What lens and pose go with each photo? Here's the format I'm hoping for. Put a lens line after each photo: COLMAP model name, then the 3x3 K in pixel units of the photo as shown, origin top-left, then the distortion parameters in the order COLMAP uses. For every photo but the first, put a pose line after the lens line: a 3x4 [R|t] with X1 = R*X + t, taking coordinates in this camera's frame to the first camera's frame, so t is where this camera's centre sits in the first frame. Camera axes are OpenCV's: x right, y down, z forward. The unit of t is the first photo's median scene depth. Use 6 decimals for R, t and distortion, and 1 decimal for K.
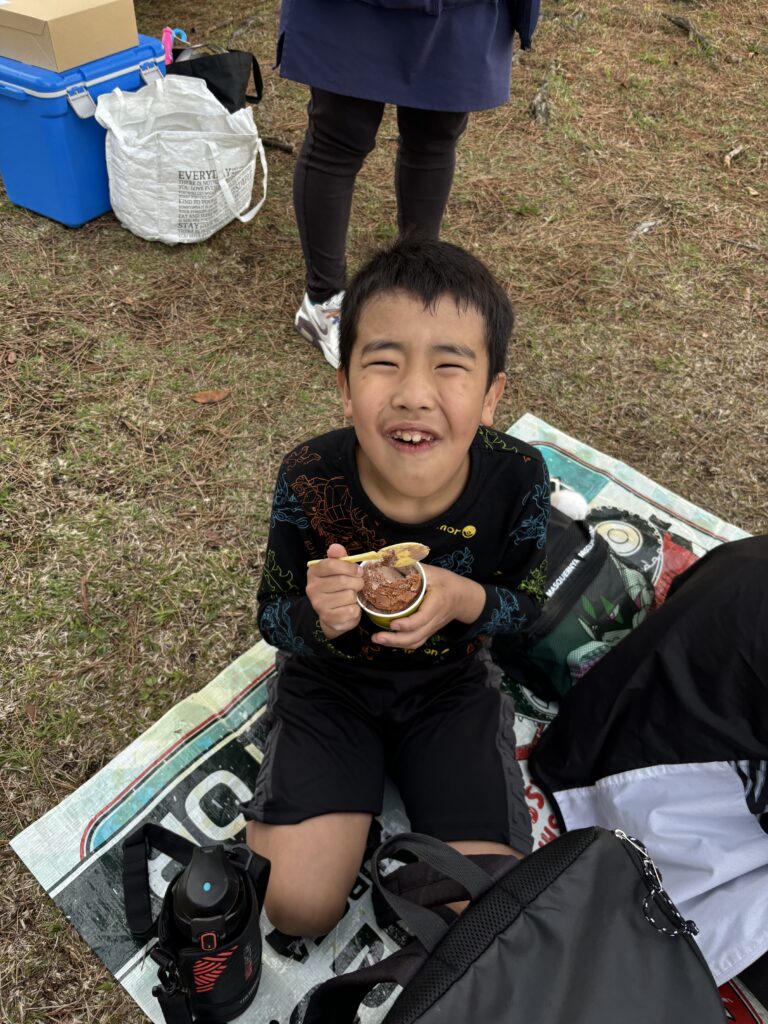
lens RADIAL K [[768.3, 0, 382.9], [0, 768.3, 513.2], [0, 0, 1]] dist [0.006059, -0.025669]
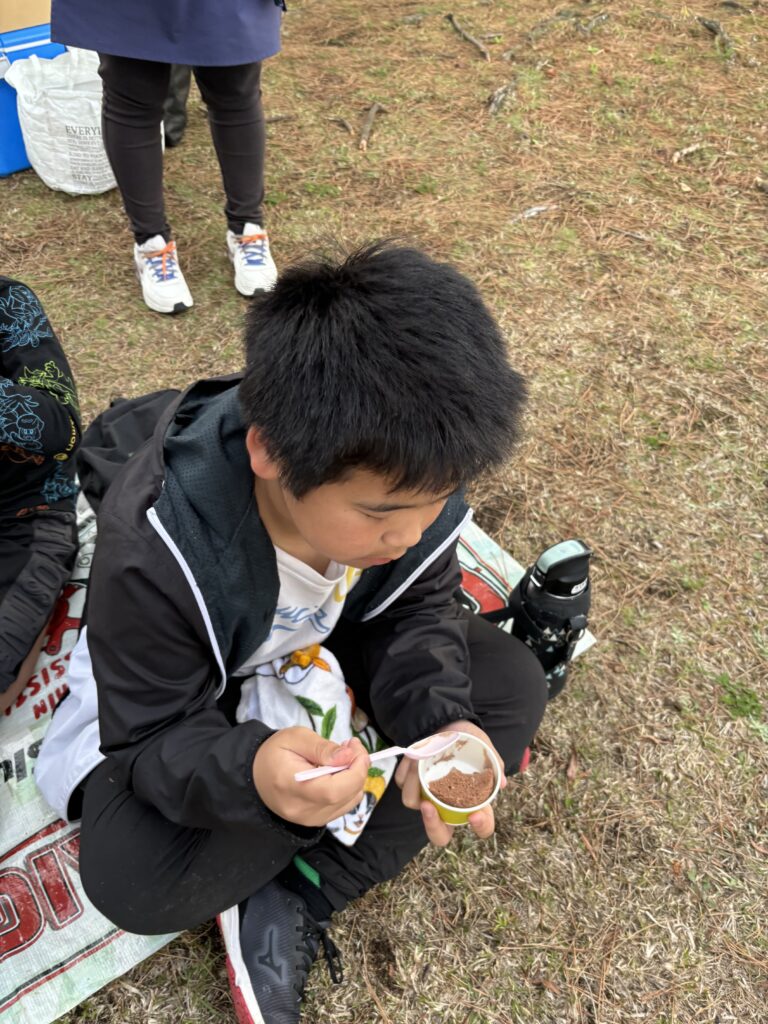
lens RADIAL K [[768.3, 0, 386.9], [0, 768.3, 511.9], [0, 0, 1]] dist [0.006059, -0.025669]
pose [[0.973509, 0.132464, -0.186369, 0.445000], [-0.137201, 0.990462, -0.012697, 0.060572], [0.182909, 0.037930, 0.982398, 0.000297]]
